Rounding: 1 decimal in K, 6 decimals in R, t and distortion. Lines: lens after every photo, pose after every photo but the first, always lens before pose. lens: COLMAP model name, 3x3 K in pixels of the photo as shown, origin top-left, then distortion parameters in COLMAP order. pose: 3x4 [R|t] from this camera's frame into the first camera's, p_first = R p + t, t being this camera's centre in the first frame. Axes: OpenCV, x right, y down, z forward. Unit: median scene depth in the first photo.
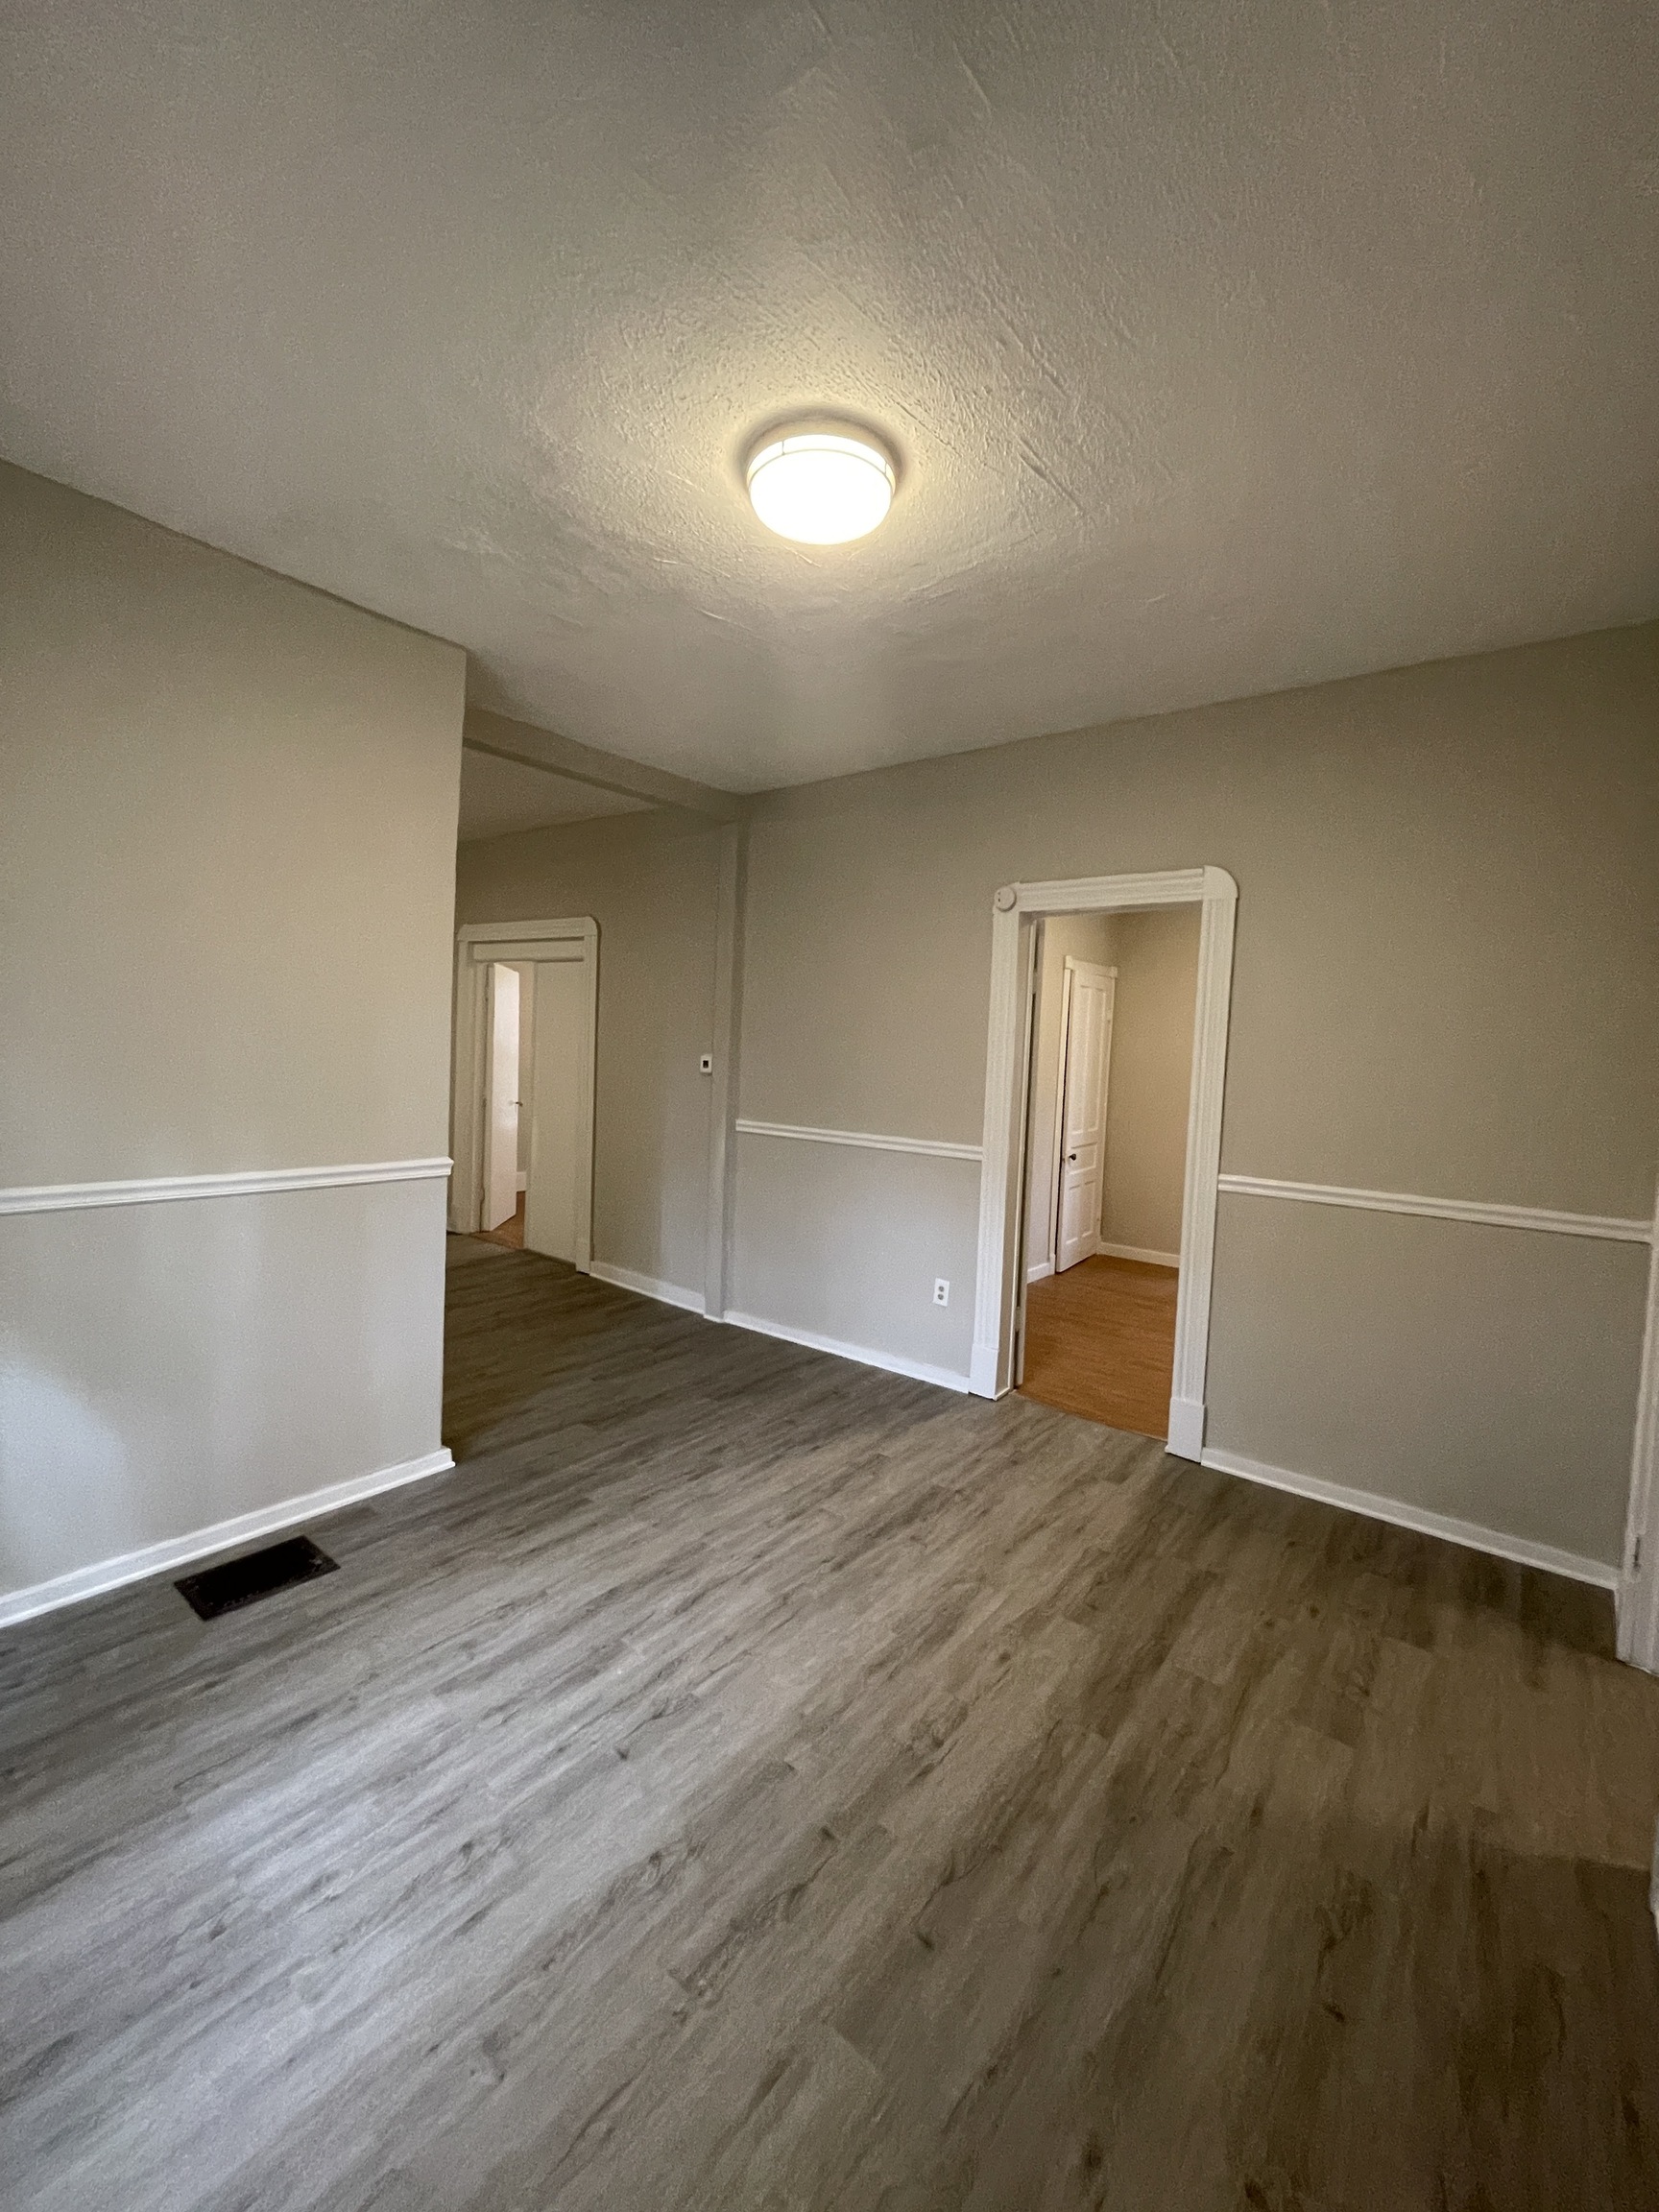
lens RADIAL K [[892.3, 0, 830.3], [0, 892.3, 1102.6], [0, 0, 1]] dist [-0.004792, -0.000660]
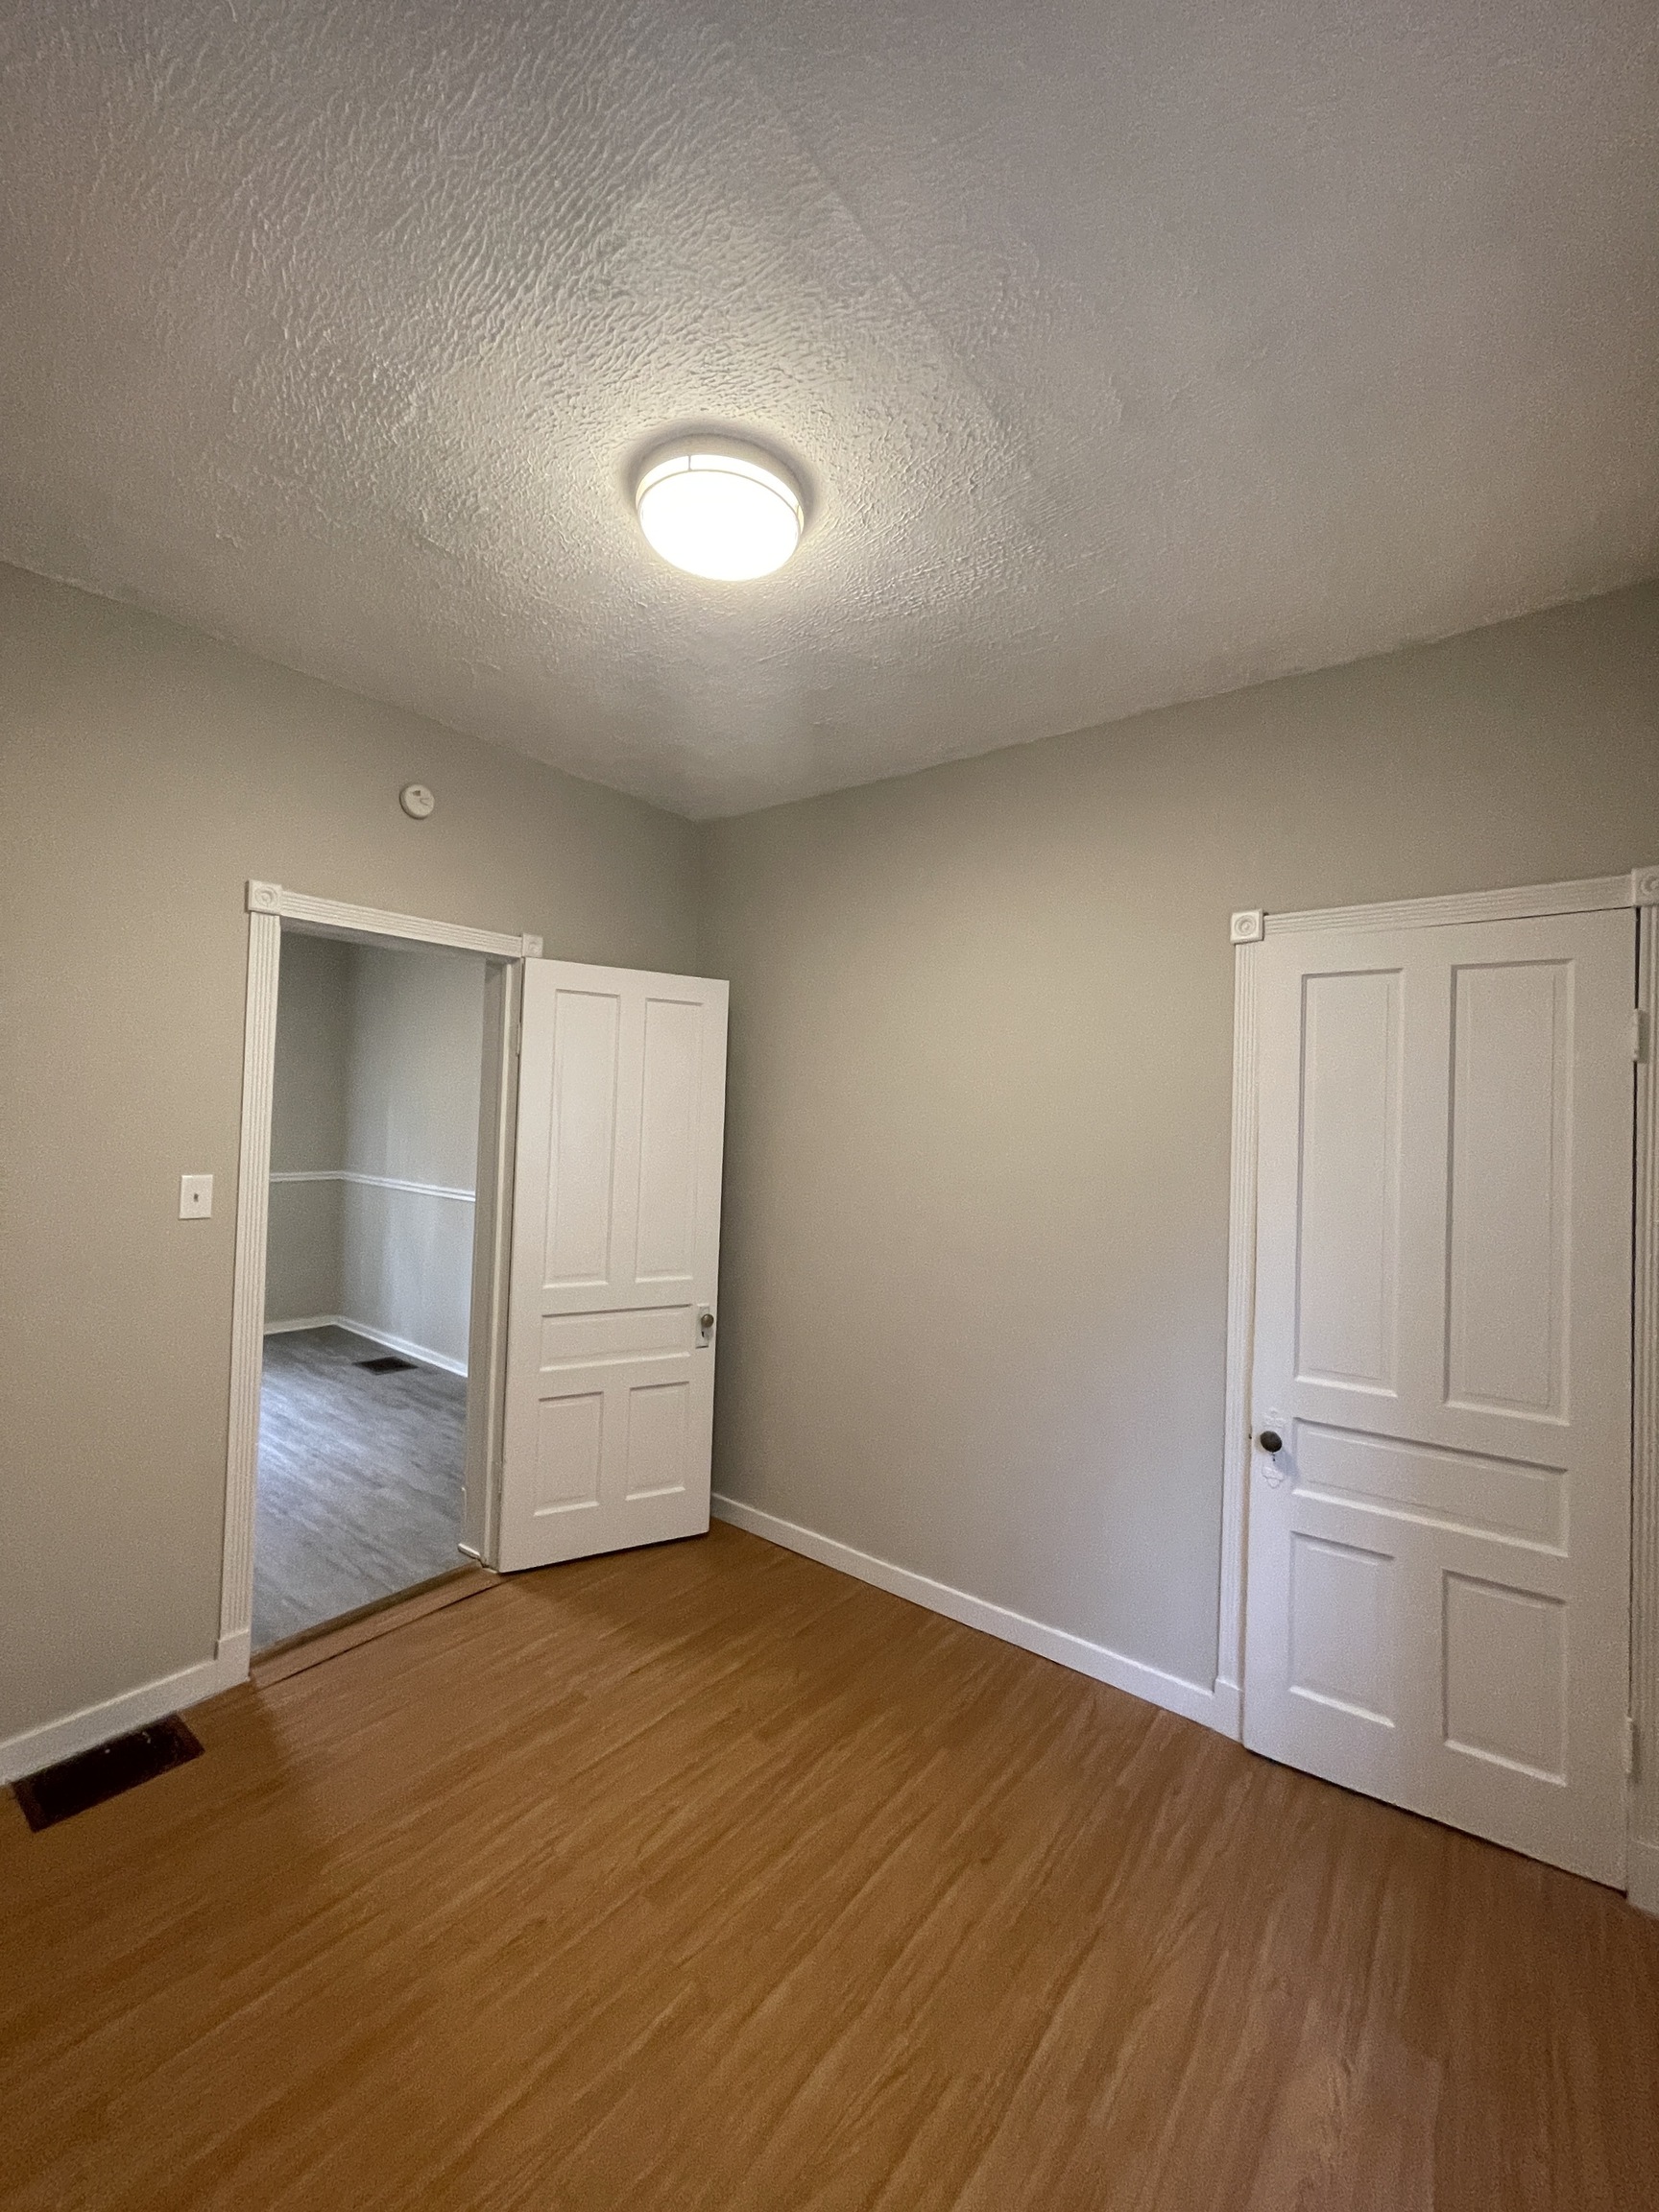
lens RADIAL K [[892.3, 0, 828.9], [0, 892.3, 1100.3], [0, 0, 1]] dist [-0.004792, -0.000660]
pose [[0.003329, -0.059980, -0.998194, 1.357897], [-0.090359, 0.994098, -0.060035, -0.076800], [0.995904, 0.090396, -0.002110, 1.721009]]
